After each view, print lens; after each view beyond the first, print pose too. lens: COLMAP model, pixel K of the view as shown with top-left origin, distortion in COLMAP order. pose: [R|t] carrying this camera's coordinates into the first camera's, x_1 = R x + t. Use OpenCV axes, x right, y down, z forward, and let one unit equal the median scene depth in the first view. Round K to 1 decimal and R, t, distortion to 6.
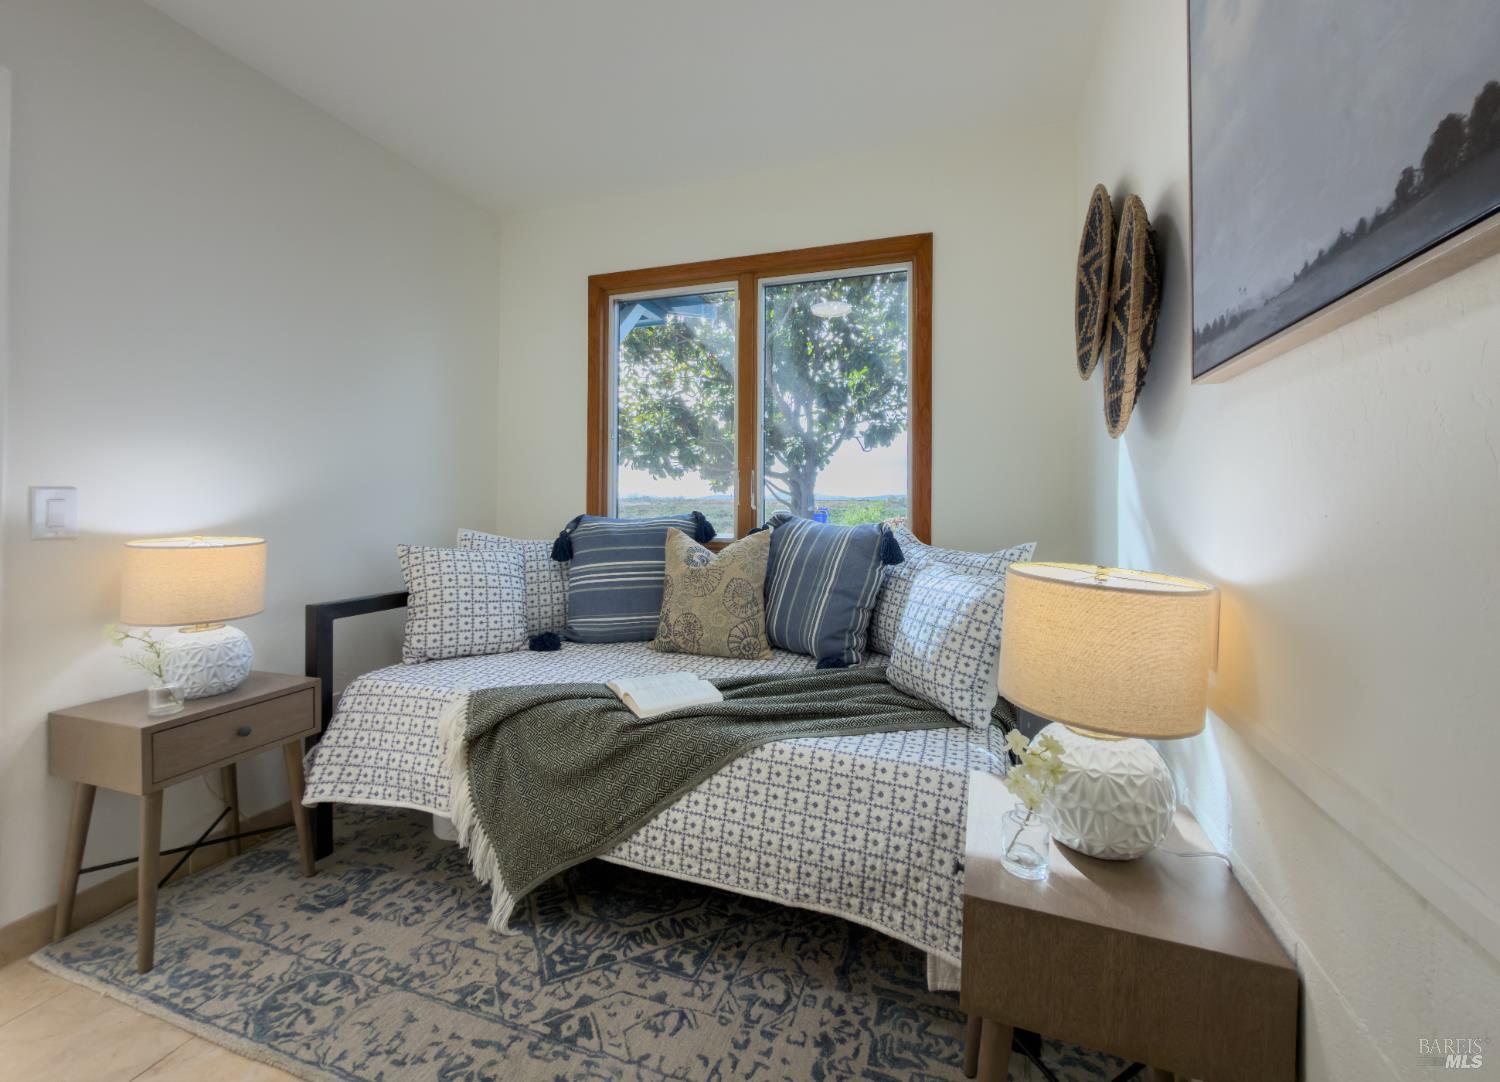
lens RADIAL K [[626.4, 0, 773.8], [0, 626.4, 496.6], [0, 0, 1]] dist [0.000685, -0.000269]
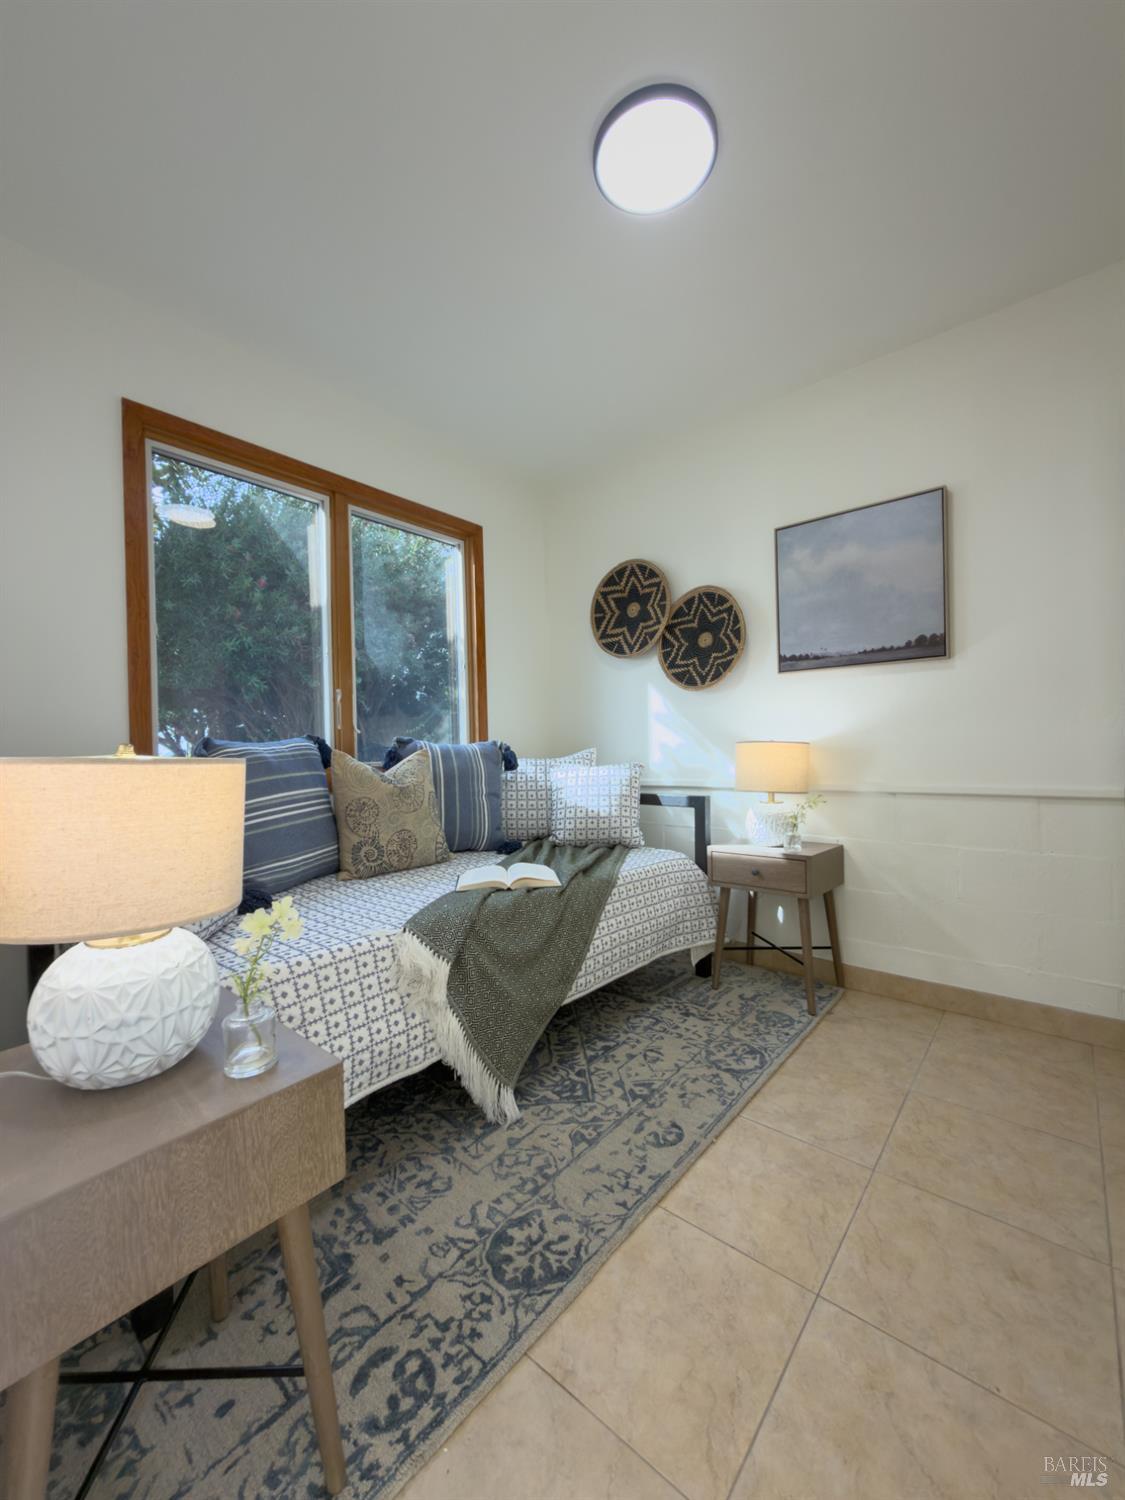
lens RADIAL K [[600.6, 0, 562.8], [0, 600.6, 749.4], [0, 0, 1]] dist [-0.004105, -0.000573]
pose [[0.370780, -0.016607, 0.928572, -1.390393], [0.016718, 0.999797, 0.011205, 0.071399], [-0.928570, 0.011370, 0.370982, 0.577942]]
